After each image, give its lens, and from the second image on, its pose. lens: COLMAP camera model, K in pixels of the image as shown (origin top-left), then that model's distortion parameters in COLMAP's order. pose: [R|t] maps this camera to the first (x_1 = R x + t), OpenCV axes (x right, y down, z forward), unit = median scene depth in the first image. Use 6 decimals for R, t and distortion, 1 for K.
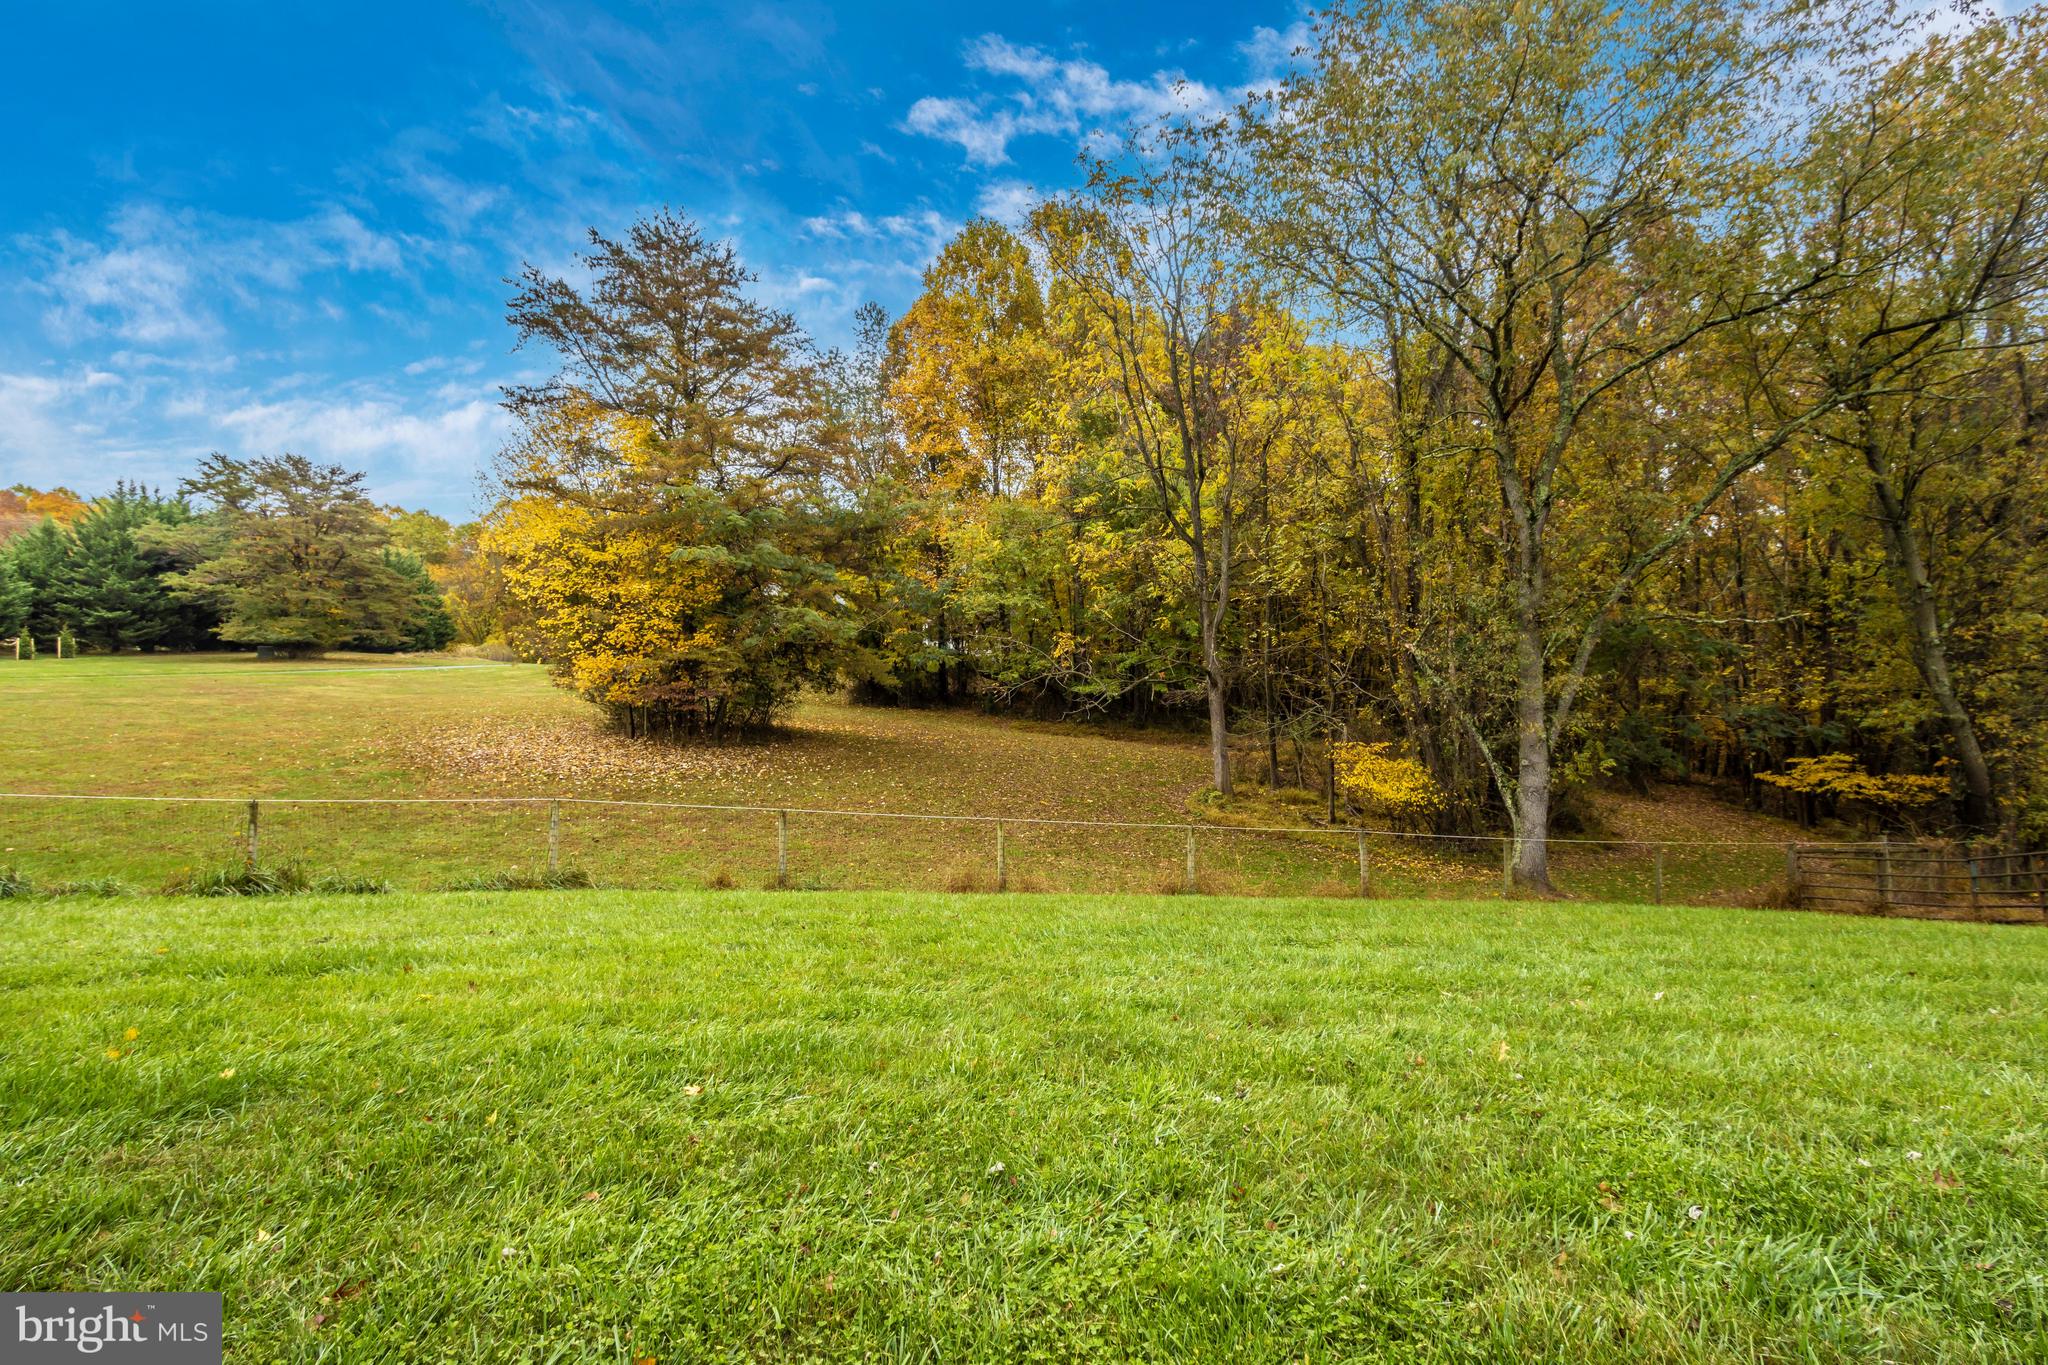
lens RADIAL K [[967.7, 0, 1053.9], [0, 967.7, 693.2], [0, 0, 1]] dist [-0.006301, -0.000507]
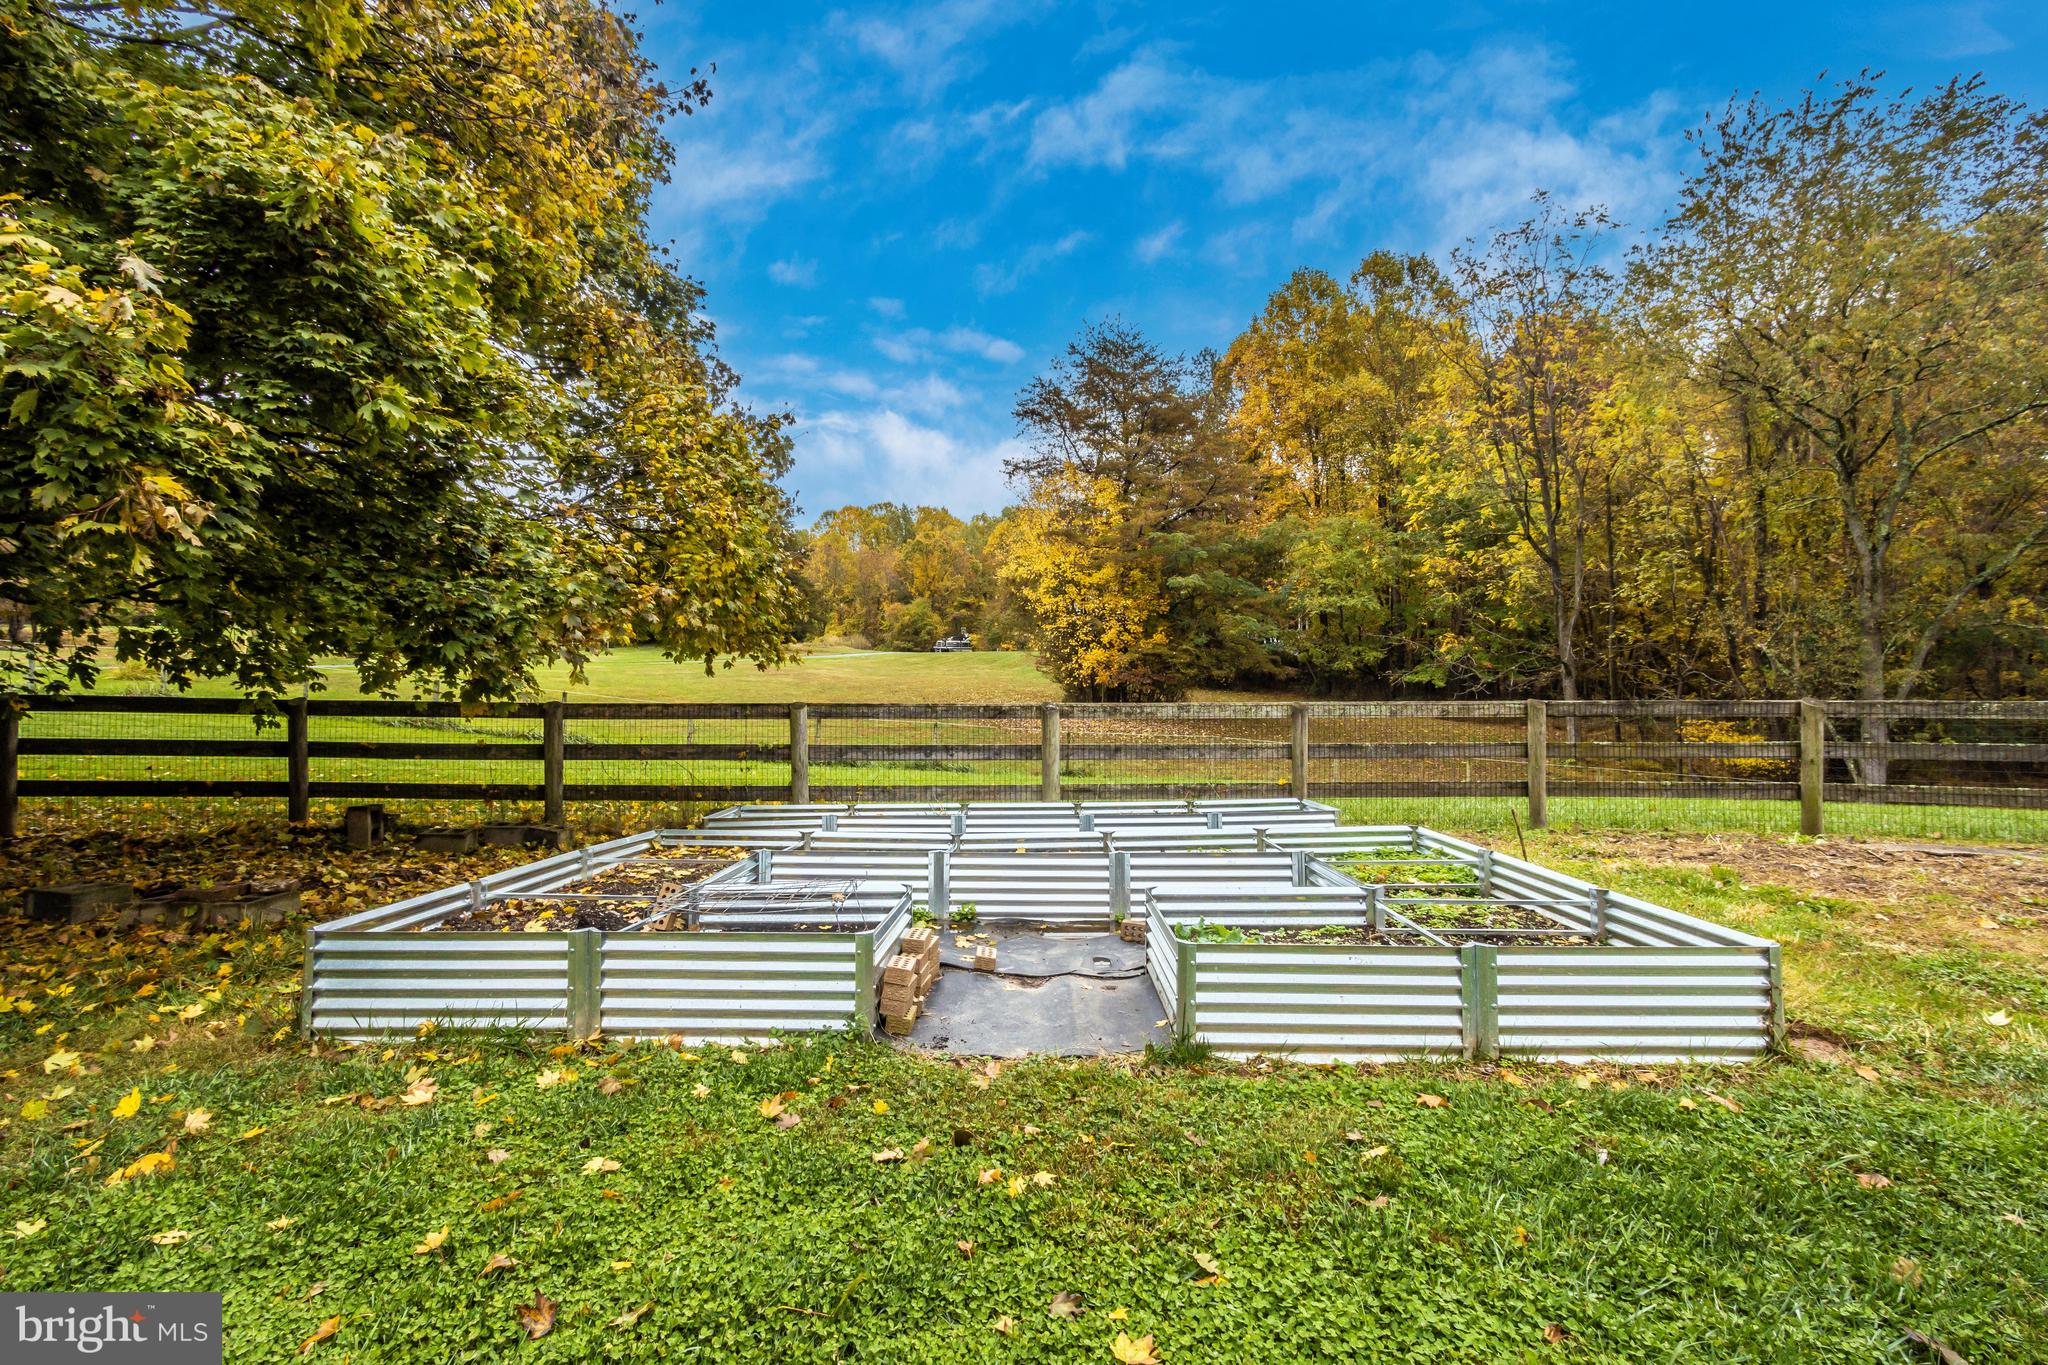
lens RADIAL K [[967.7, 0, 1008.7], [0, 967.7, 672.4], [0, 0, 1]] dist [-0.006301, -0.000507]
pose [[0.962815, 0.007698, -0.270050, -0.180725], [-0.009974, 0.999925, -0.007057, 0.004558], [0.269976, 0.009488, 0.962820, -0.367665]]
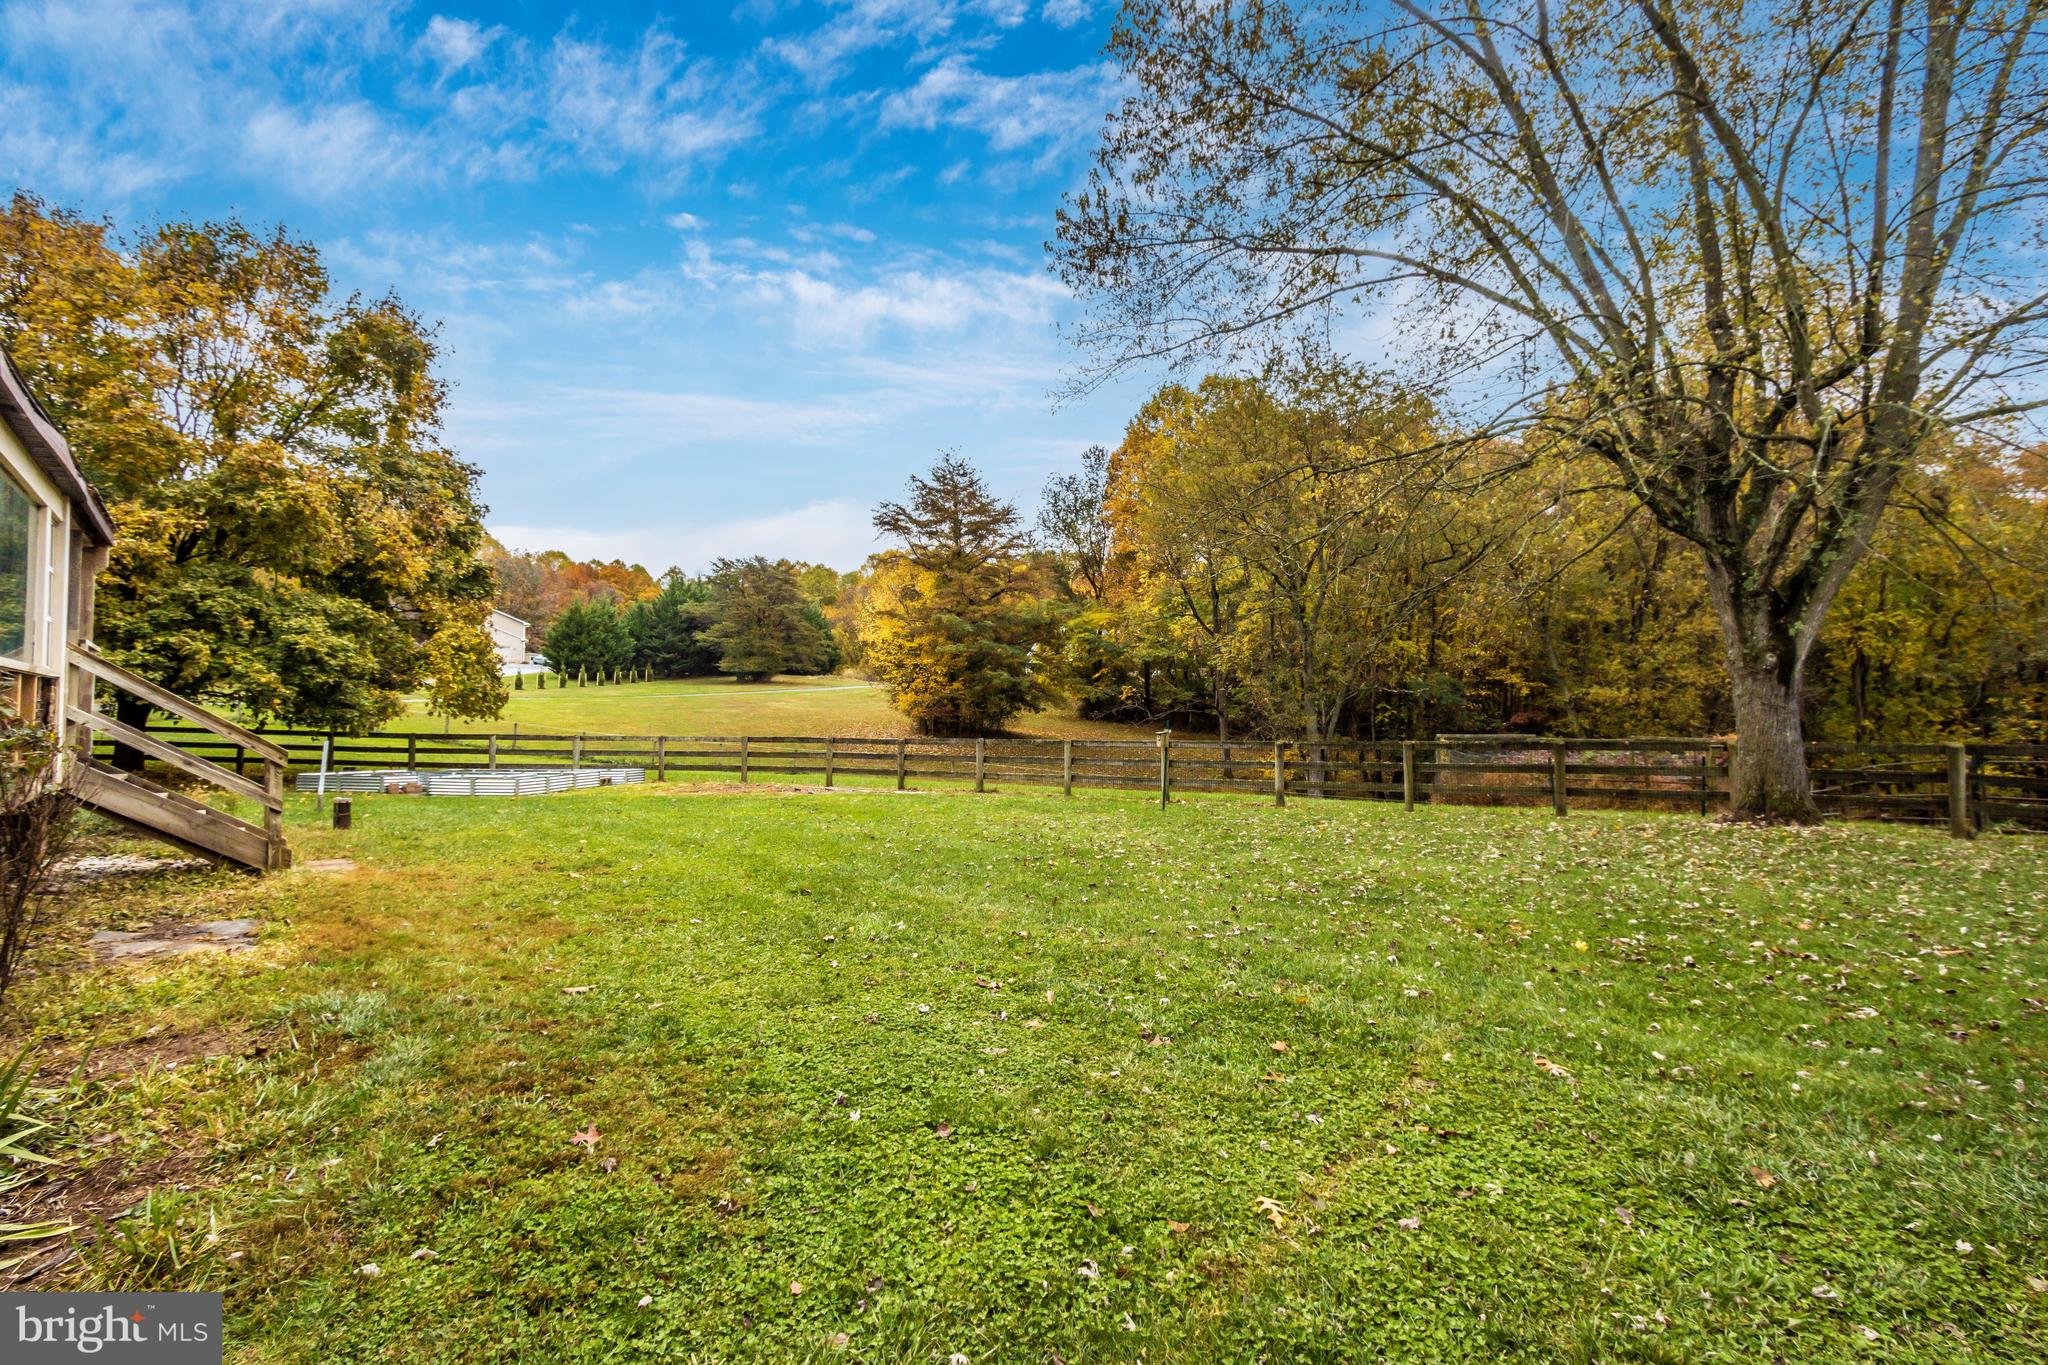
lens RADIAL K [[967.7, 0, 1019.0], [0, 967.7, 668.6], [0, 0, 1]] dist [-0.006301, -0.000507]
pose [[0.933032, 0.005158, -0.359756, 0.430494], [-0.018023, 0.999312, -0.032416, -0.027097], [0.359341, 0.036728, 0.932483, -0.737178]]
